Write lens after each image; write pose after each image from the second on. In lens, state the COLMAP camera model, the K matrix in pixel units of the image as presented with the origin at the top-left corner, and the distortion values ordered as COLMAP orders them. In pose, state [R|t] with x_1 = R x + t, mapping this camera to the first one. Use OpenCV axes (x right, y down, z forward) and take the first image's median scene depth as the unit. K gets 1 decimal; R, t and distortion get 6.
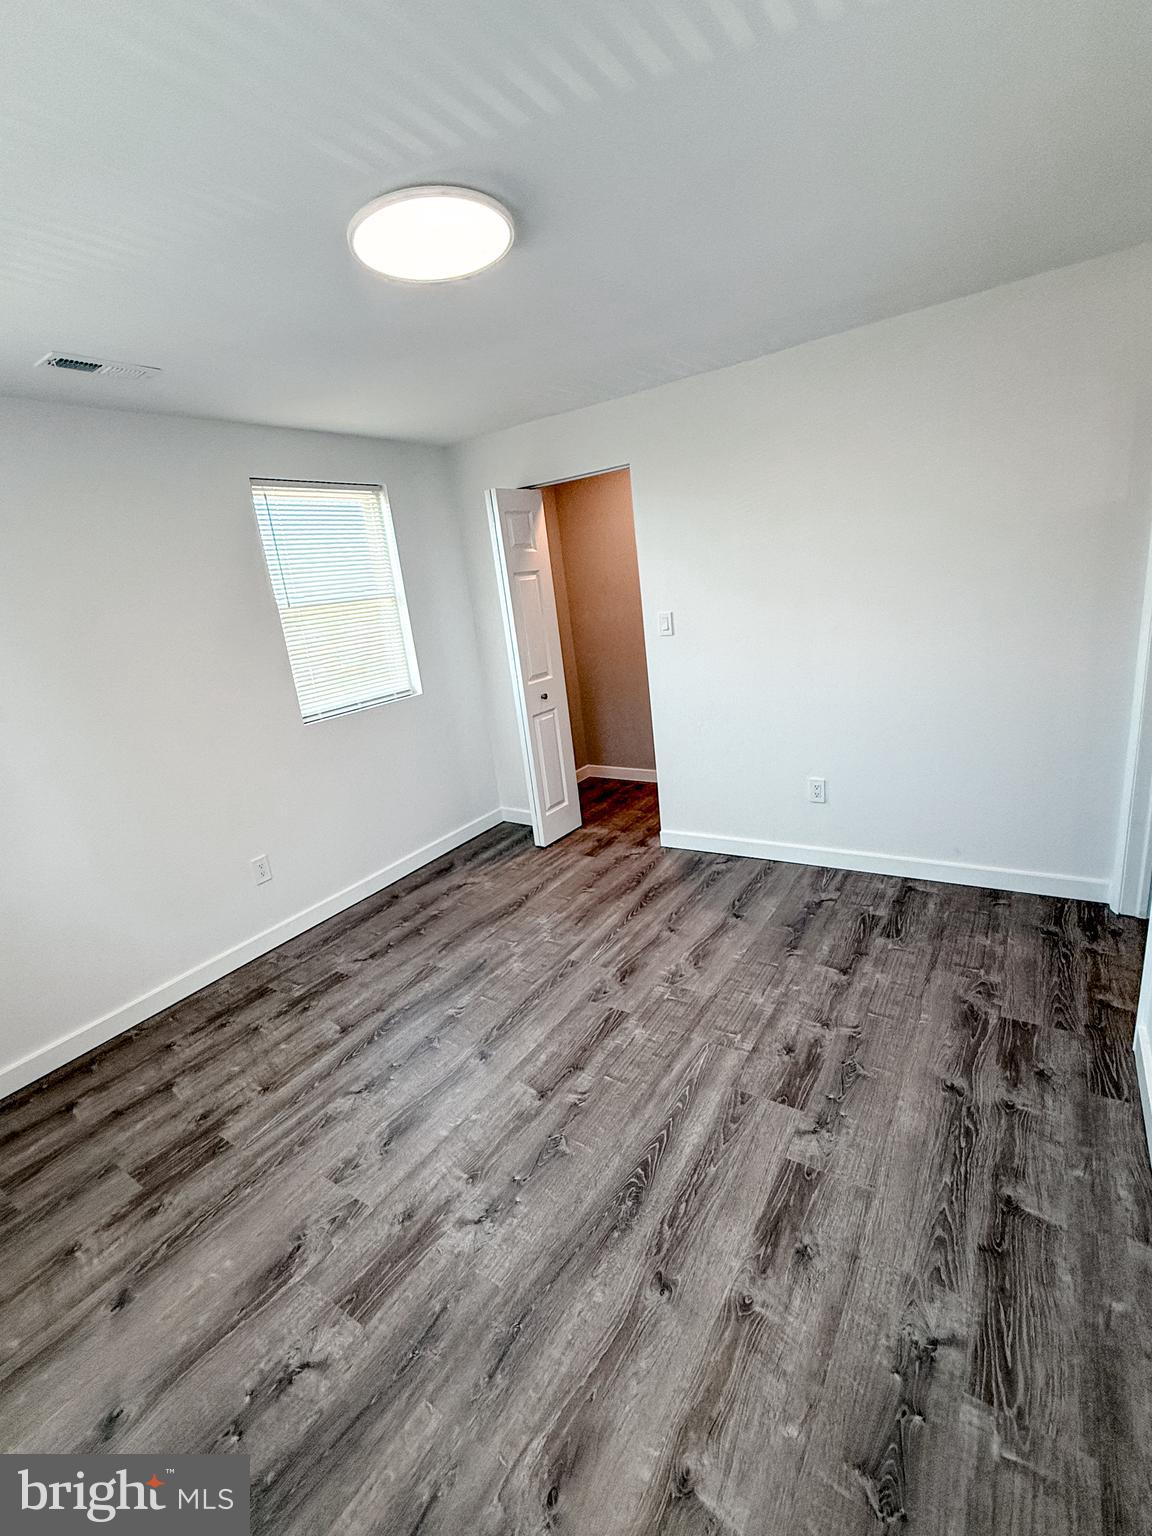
lens RADIAL K [[685.6, 0, 589.9], [0, 685.6, 774.5], [0, 0, 1]] dist [-0.005812, 0.000523]
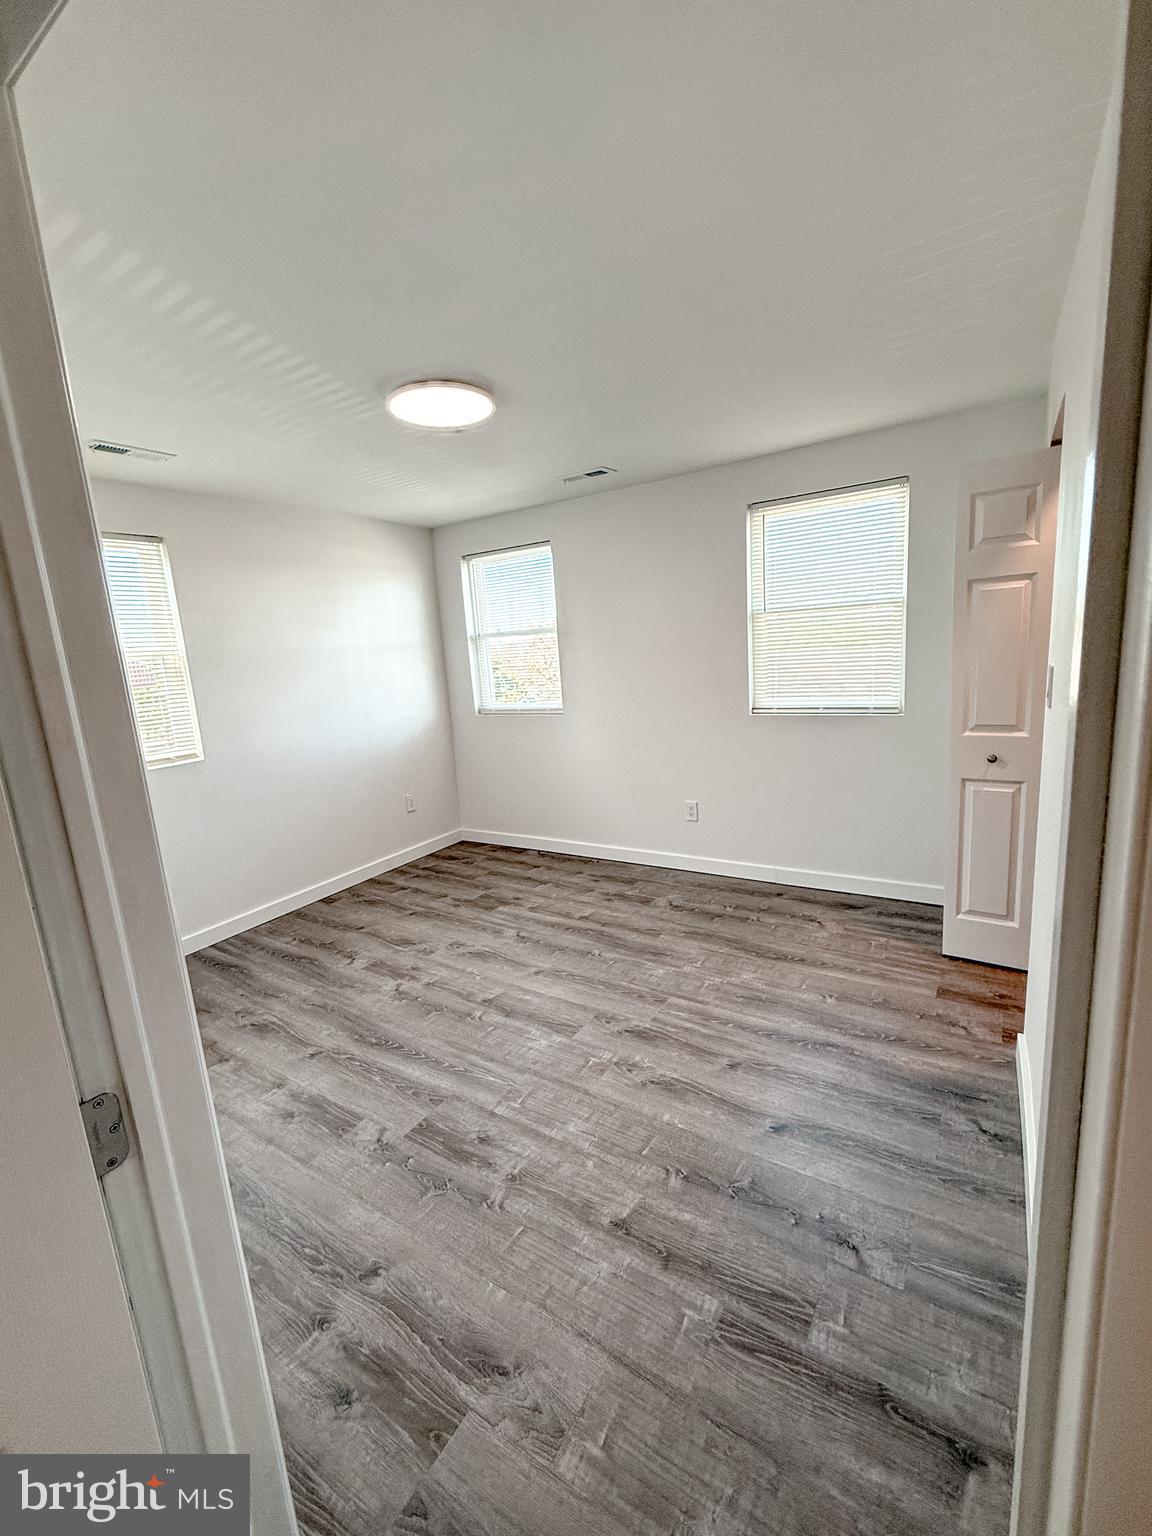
lens RADIAL K [[685.6, 0, 585.2], [0, 685.6, 777.4], [0, 0, 1]] dist [-0.005812, 0.000523]
pose [[-0.019246, 0.305478, -0.952005, 0.972951], [-0.208063, 0.930111, 0.302659, -0.355207], [0.977926, 0.203902, 0.045657, 0.933098]]
